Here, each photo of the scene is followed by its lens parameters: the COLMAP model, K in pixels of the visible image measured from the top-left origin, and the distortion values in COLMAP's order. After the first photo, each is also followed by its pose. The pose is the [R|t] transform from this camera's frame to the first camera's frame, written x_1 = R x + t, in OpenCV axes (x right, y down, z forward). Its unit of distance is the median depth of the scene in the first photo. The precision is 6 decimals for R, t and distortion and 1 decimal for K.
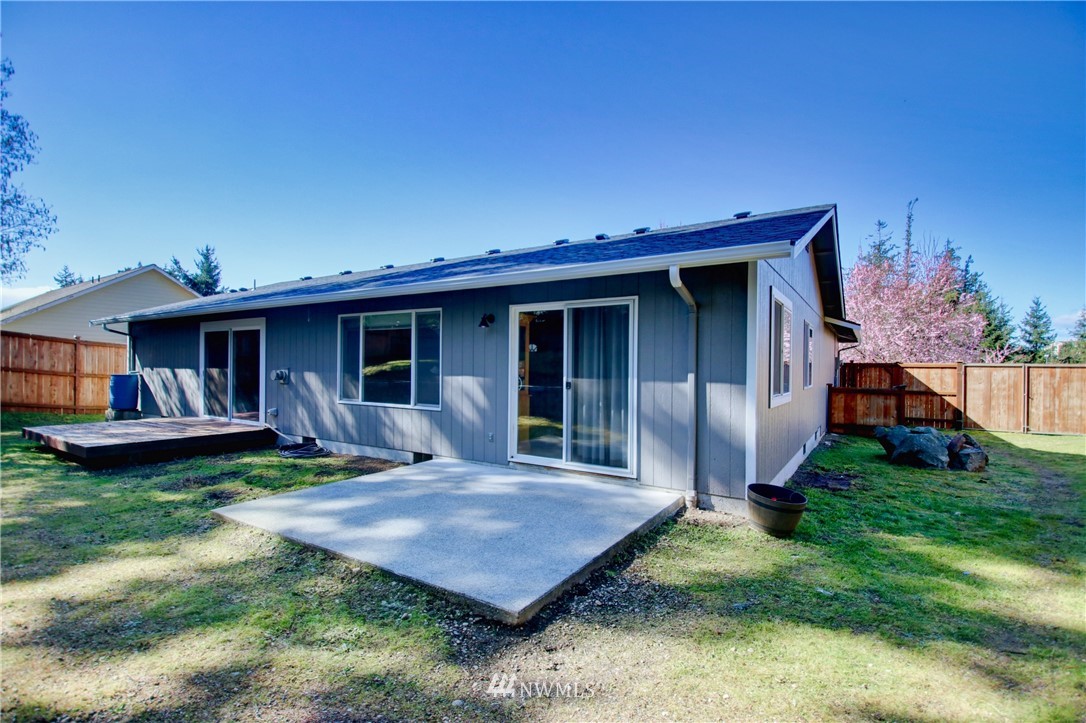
lens RADIAL K [[500.7, 0, 543.0], [0, 500.7, 361.5], [0, 0, 1]] dist [0.054179, -0.070484]
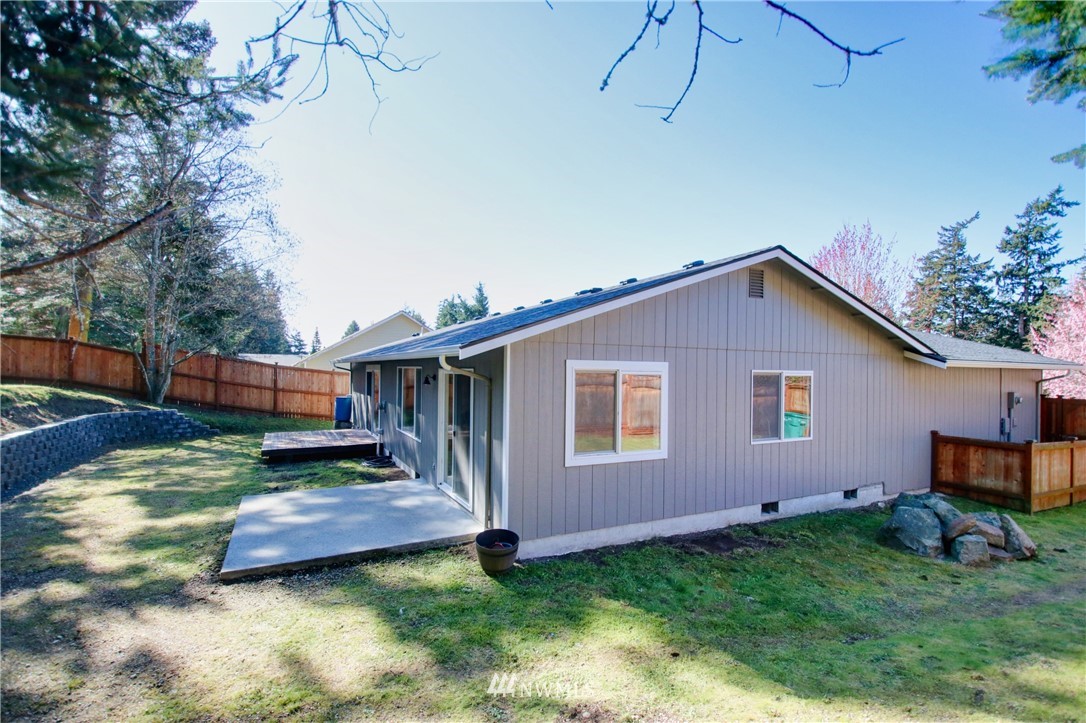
lens RADIAL K [[504.5, 0, 542.2], [0, 504.5, 366.1], [0, 0, 1]] dist [0.020068, -0.030741]
pose [[0.861631, -0.004322, -0.507517, 0.439305], [0.002964, 0.999990, -0.003484, -0.058546], [0.507526, 0.001497, 0.861635, -0.009250]]
